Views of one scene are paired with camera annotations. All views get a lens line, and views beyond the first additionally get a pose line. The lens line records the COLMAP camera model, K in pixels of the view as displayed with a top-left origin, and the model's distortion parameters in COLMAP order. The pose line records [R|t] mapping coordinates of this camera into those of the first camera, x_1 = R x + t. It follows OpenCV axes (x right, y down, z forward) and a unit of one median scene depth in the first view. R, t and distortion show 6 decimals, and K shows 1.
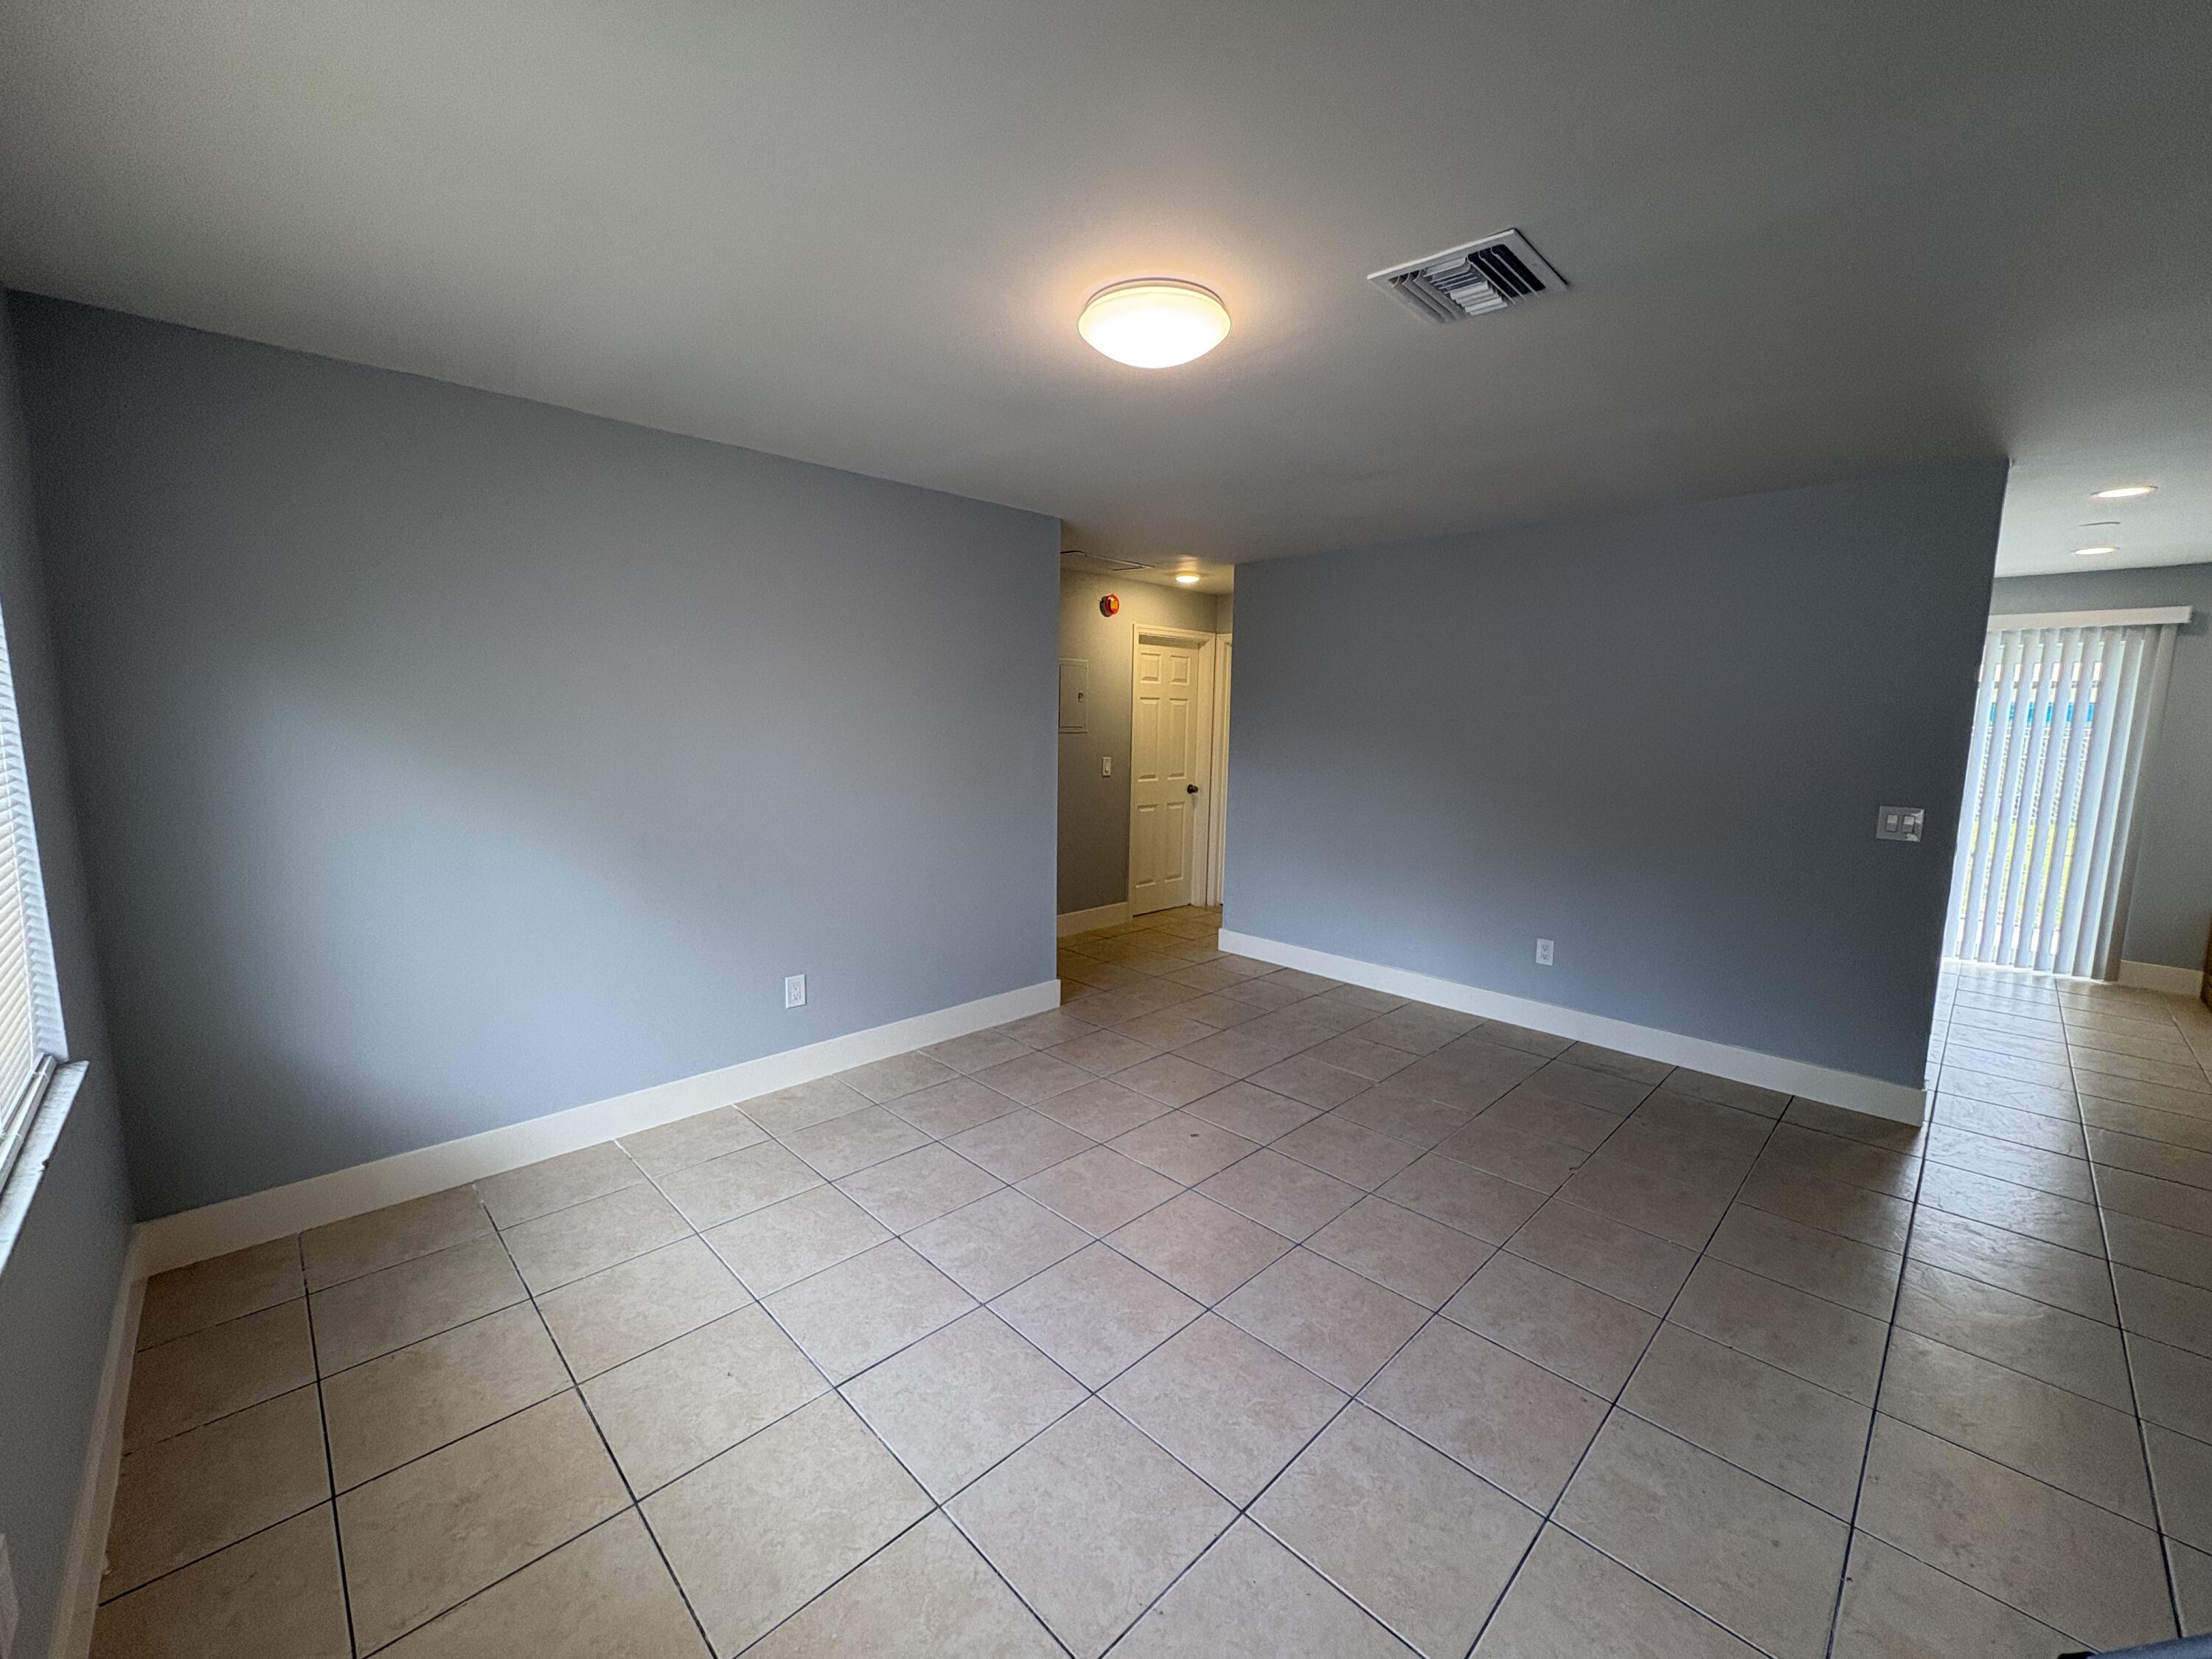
lens RADIAL K [[882.0, 0, 1106.0], [0, 882.0, 829.5], [0, 0, 1]] dist [0.000665, 0.000072]
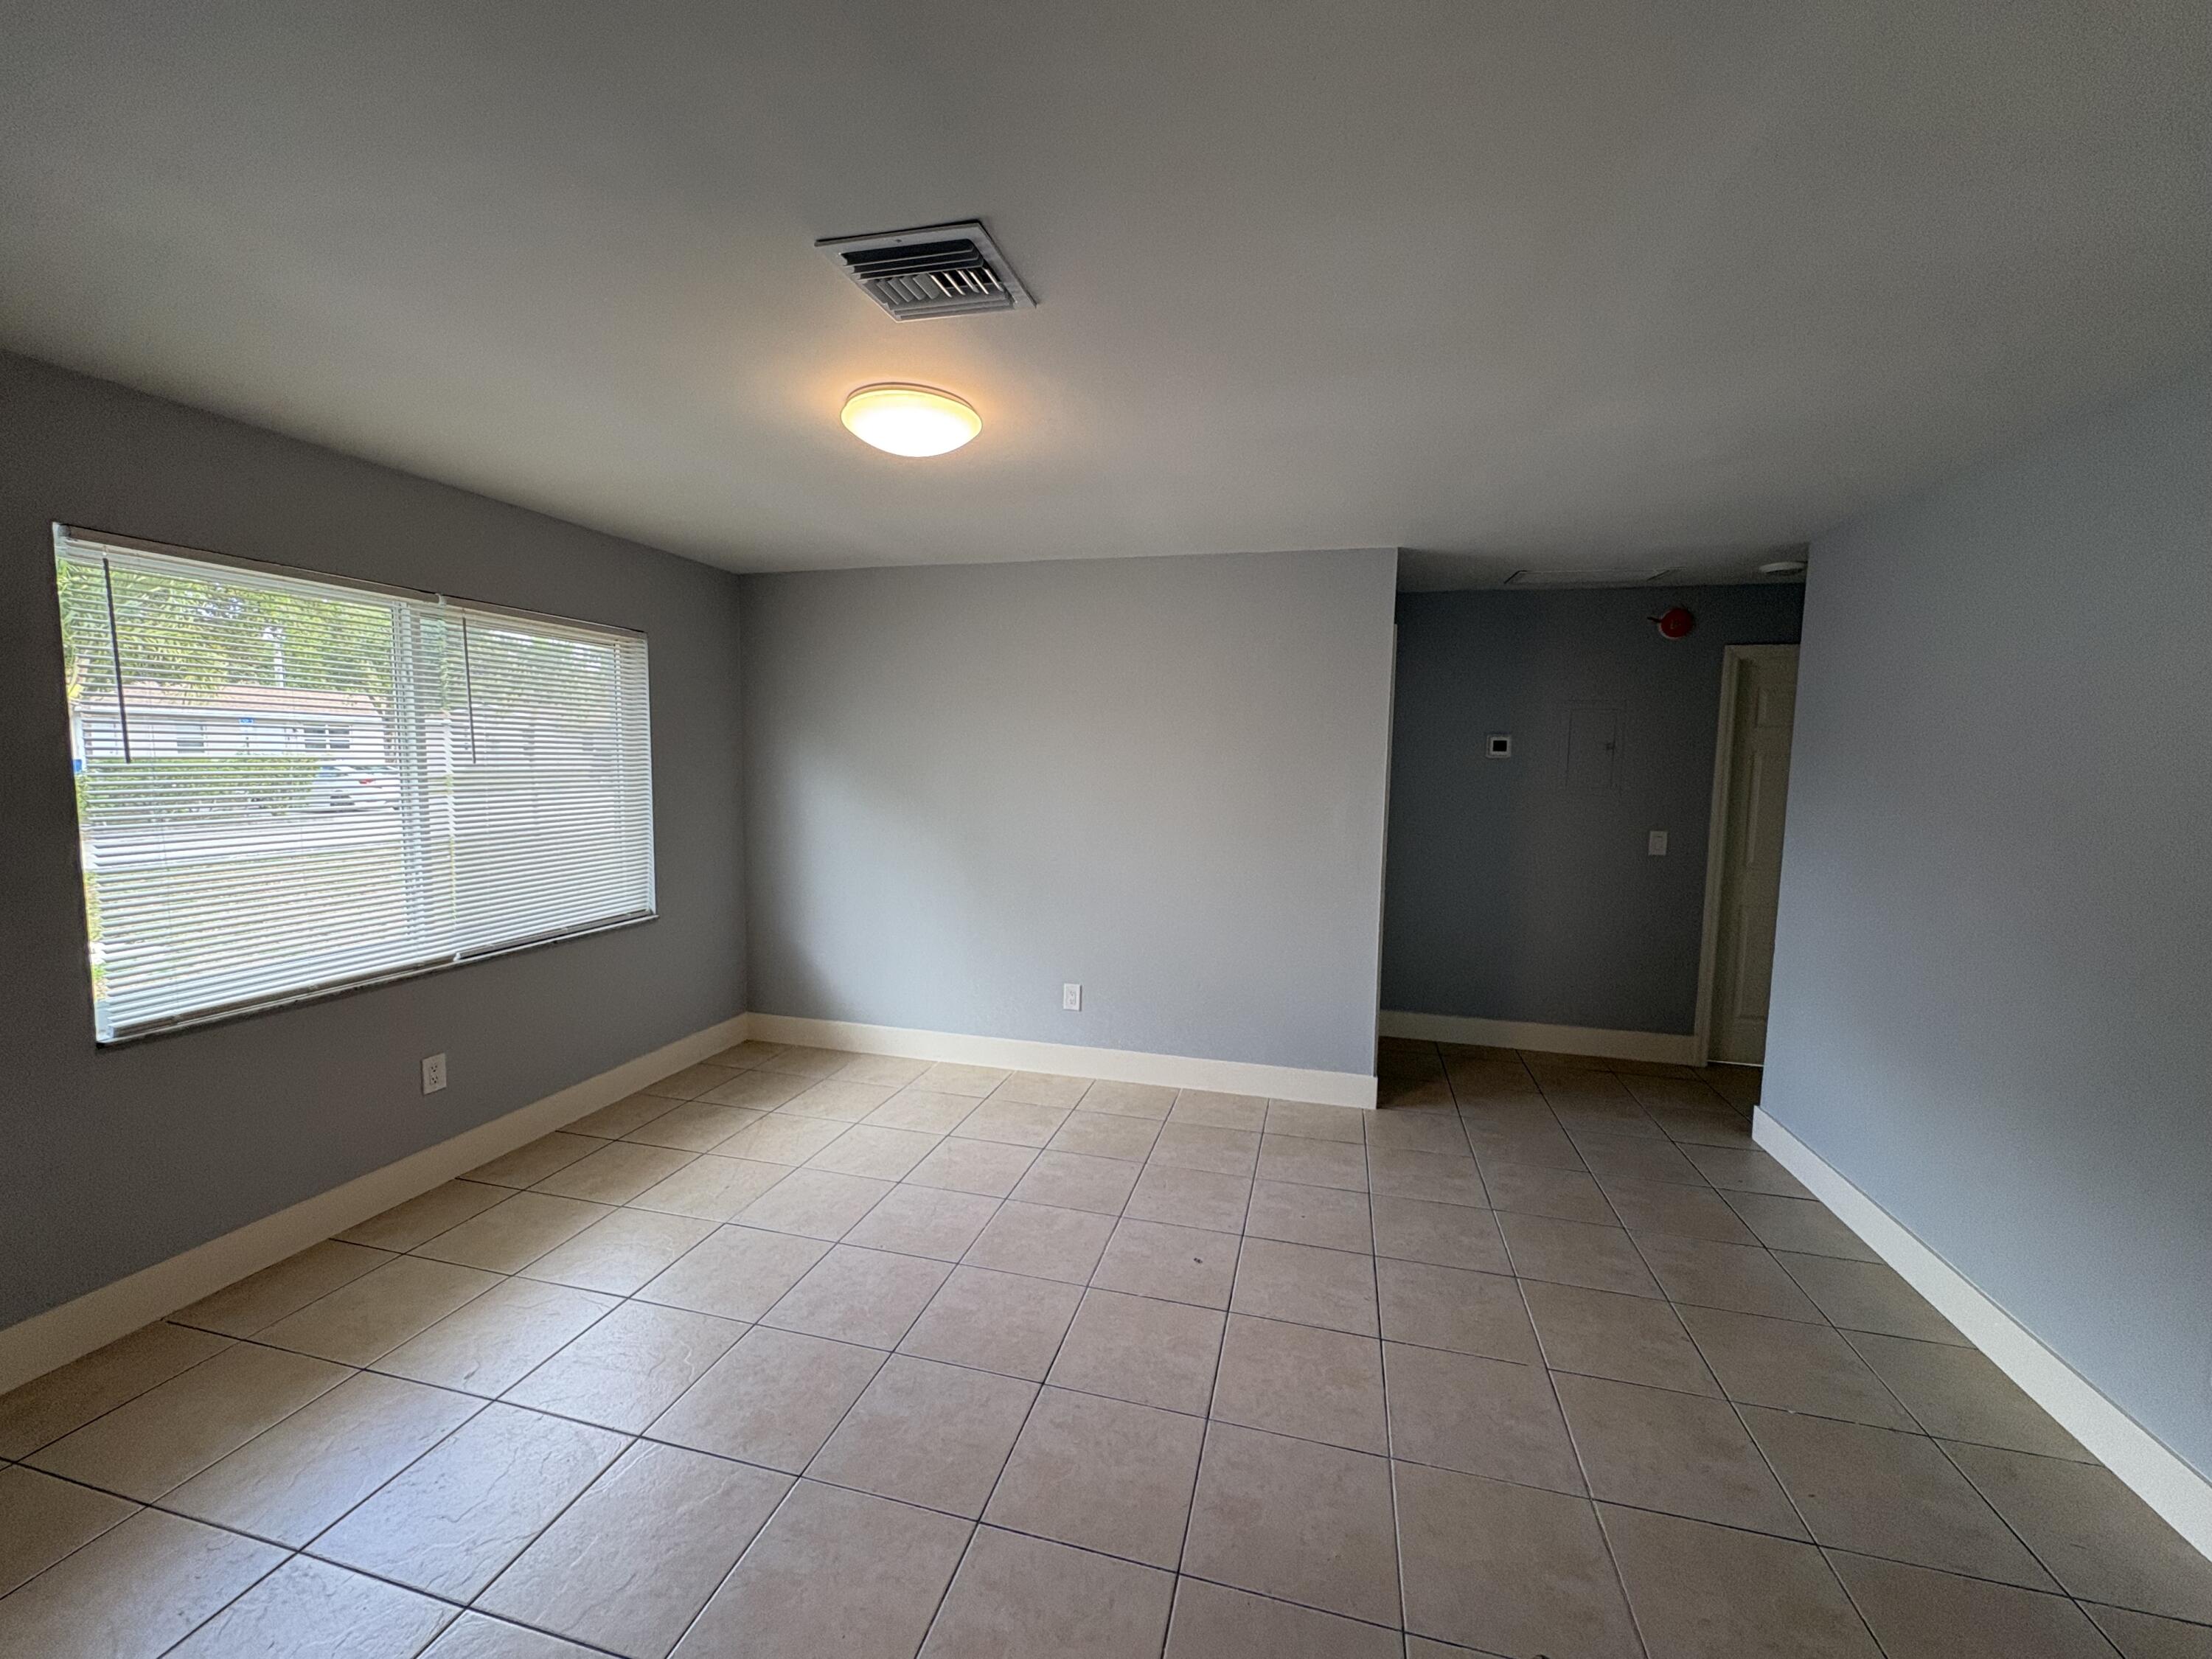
lens RADIAL K [[876.1, 0, 1103.7], [0, 876.1, 835.1], [0, 0, 1]] dist [0.005034, -0.004405]
pose [[0.515053, 0.075549, -0.853822, 0.671755], [-0.121645, 0.992469, 0.014436, -0.057517], [0.848483, 0.096428, 0.520364, 0.395489]]
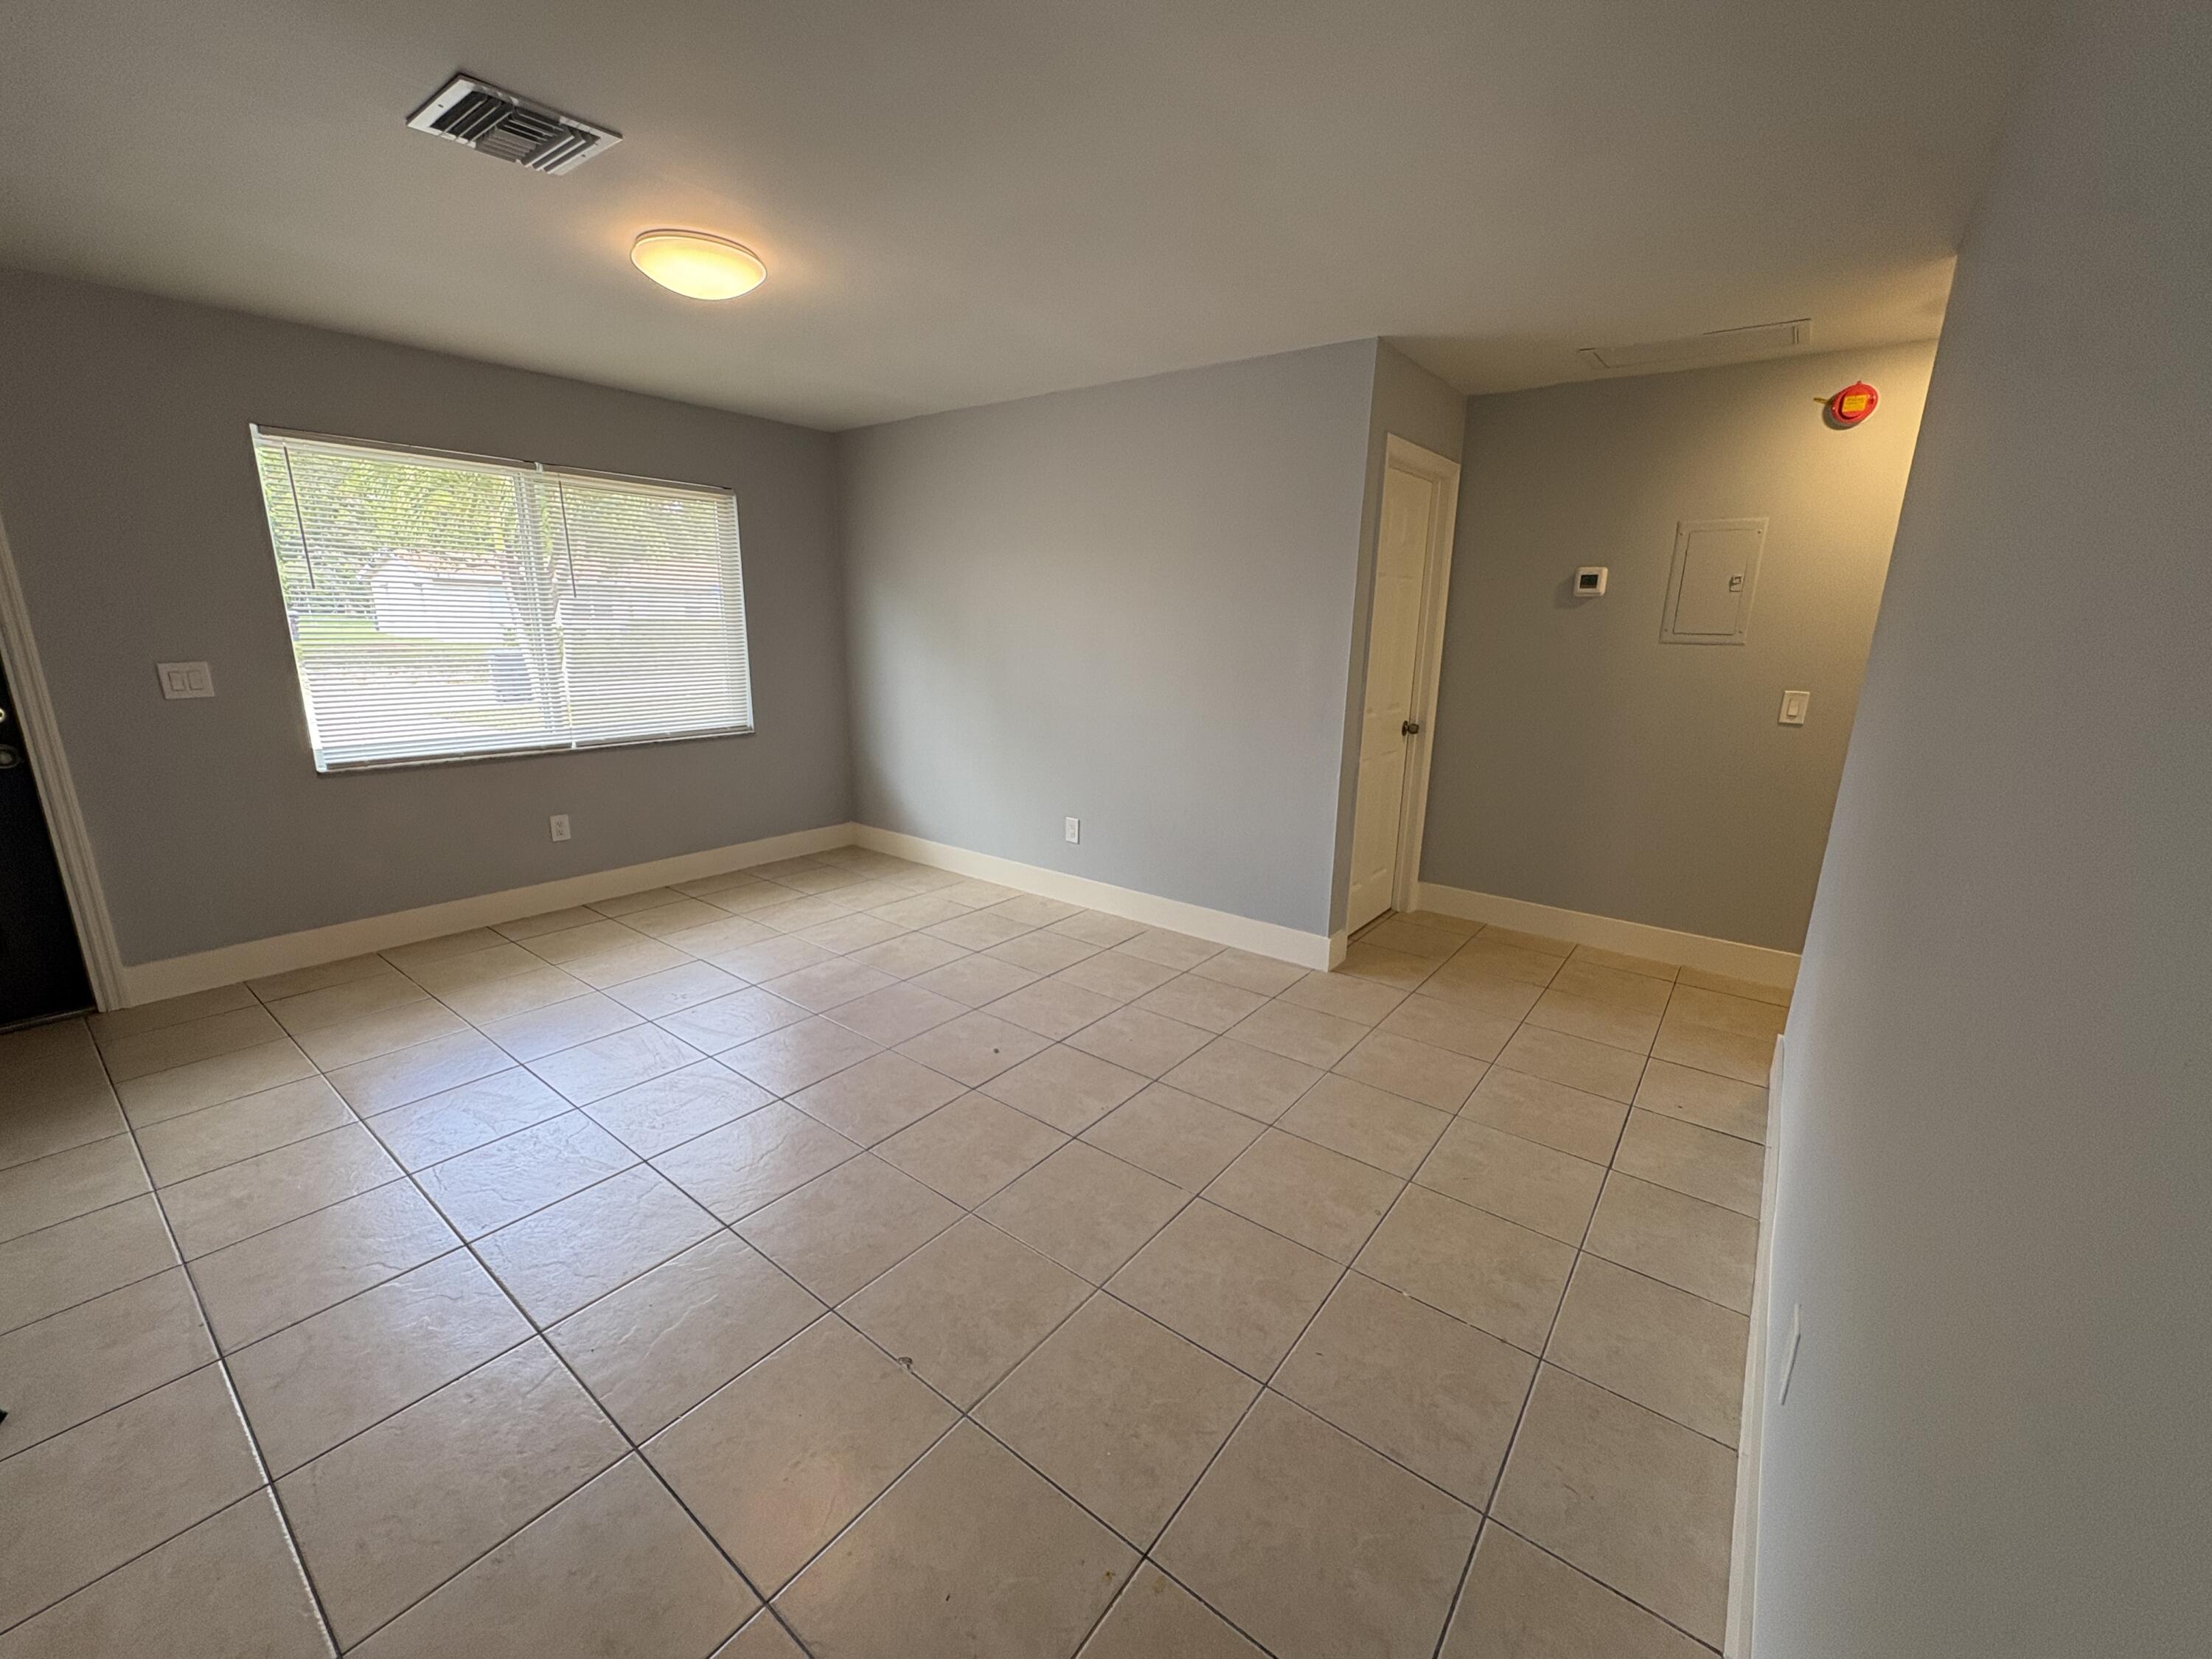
lens RADIAL K [[882.0, 0, 1106.0], [0, 882.0, 829.5], [0, 0, 1]] dist [0.000665, 0.000072]
pose [[0.139145, 0.223450, -0.964732, 0.873358], [-0.145103, 0.968295, 0.203347, -0.081213], [0.979583, 0.111691, 0.167157, 0.836930]]
